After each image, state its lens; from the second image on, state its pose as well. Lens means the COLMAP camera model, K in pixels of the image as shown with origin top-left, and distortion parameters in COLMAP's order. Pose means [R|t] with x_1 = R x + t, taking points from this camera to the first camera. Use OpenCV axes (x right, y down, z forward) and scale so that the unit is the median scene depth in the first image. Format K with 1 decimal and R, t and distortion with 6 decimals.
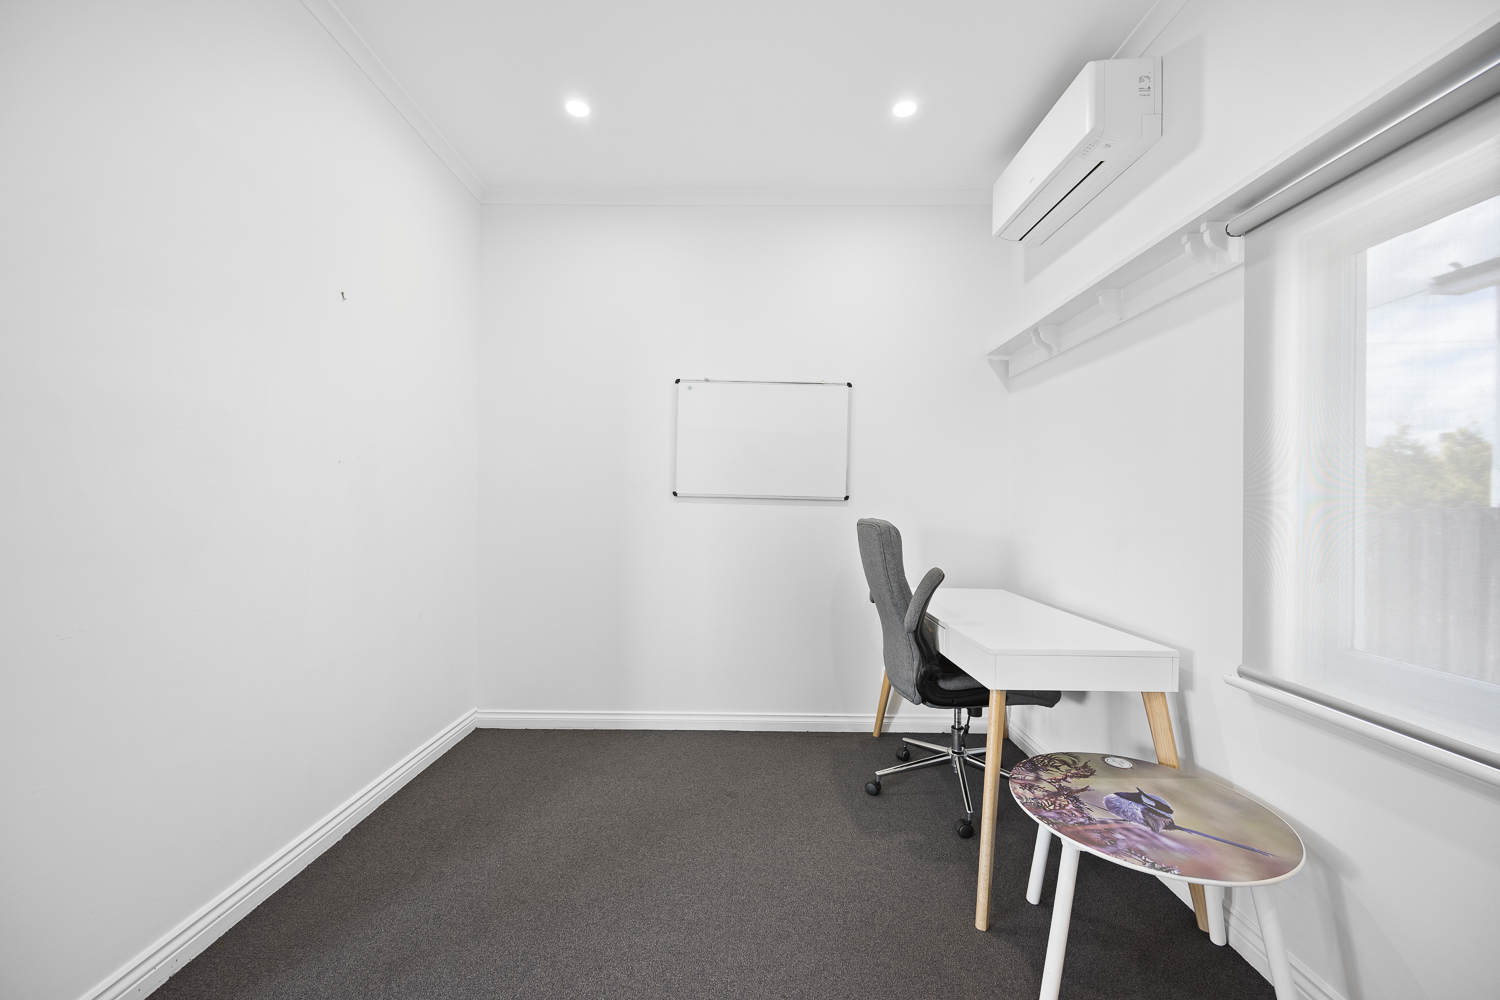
lens RADIAL K [[608.3, 0, 750.3], [0, 608.3, 493.1], [0, 0, 1]] dist [-0.002485, -0.000107]
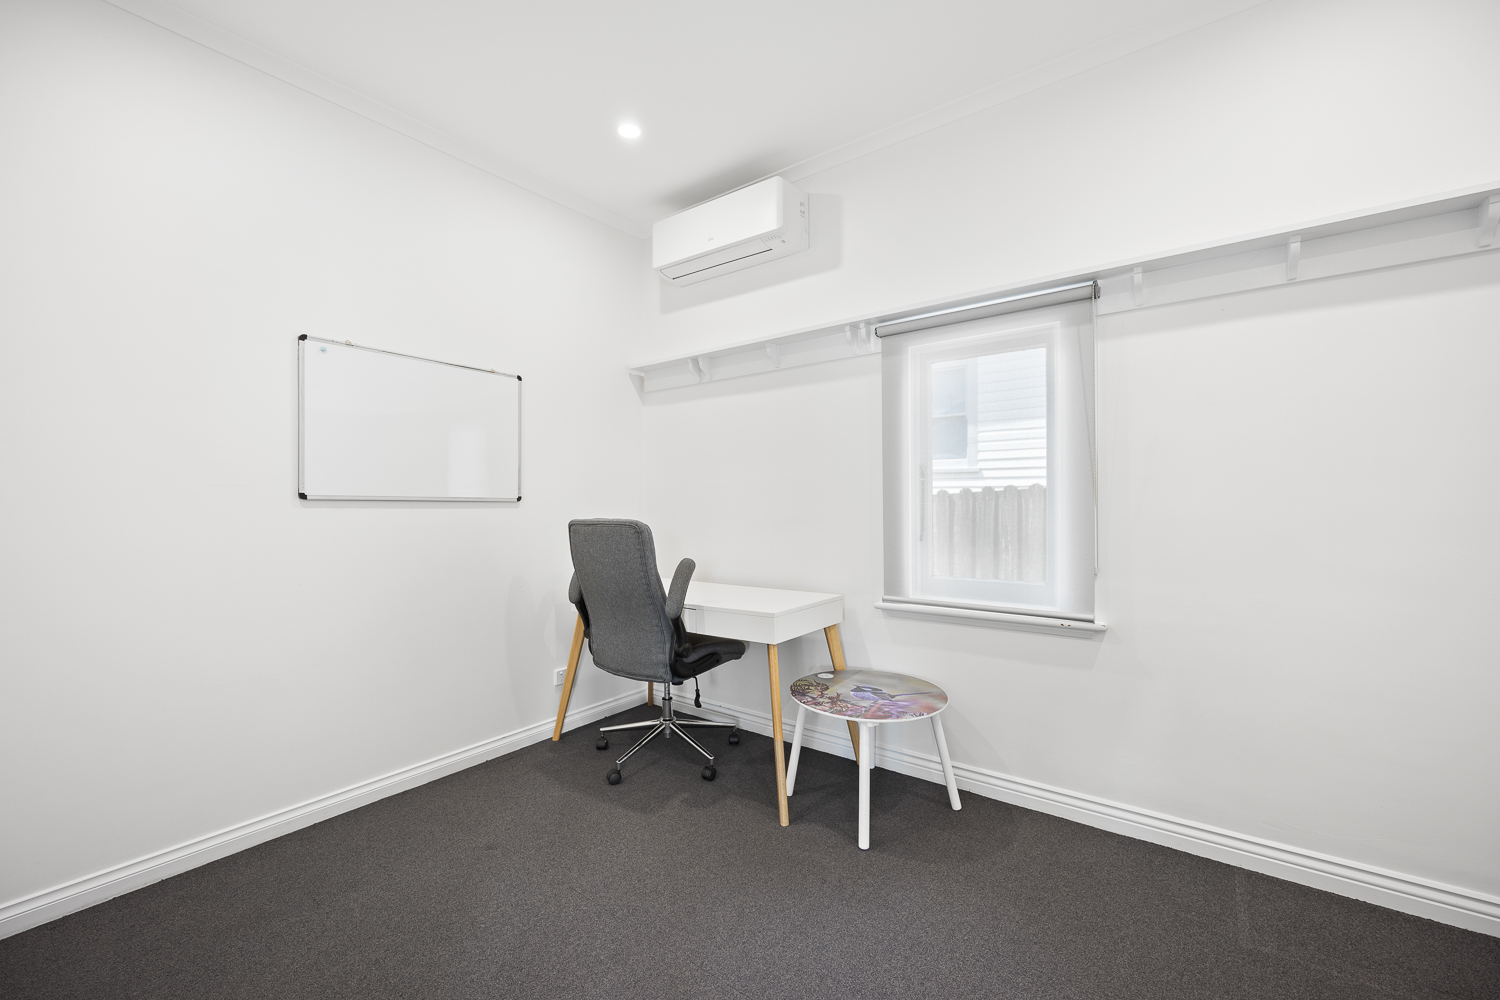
lens RADIAL K [[617.3, 0, 755.9], [0, 617.3, 498.0], [0, 0, 1]] dist [-0.003313, -0.000621]
pose [[0.586424, -0.012140, 0.809913, -0.560742], [0.003591, 0.999917, 0.012388, -0.005093], [-0.809996, -0.004356, 0.586419, 0.210296]]
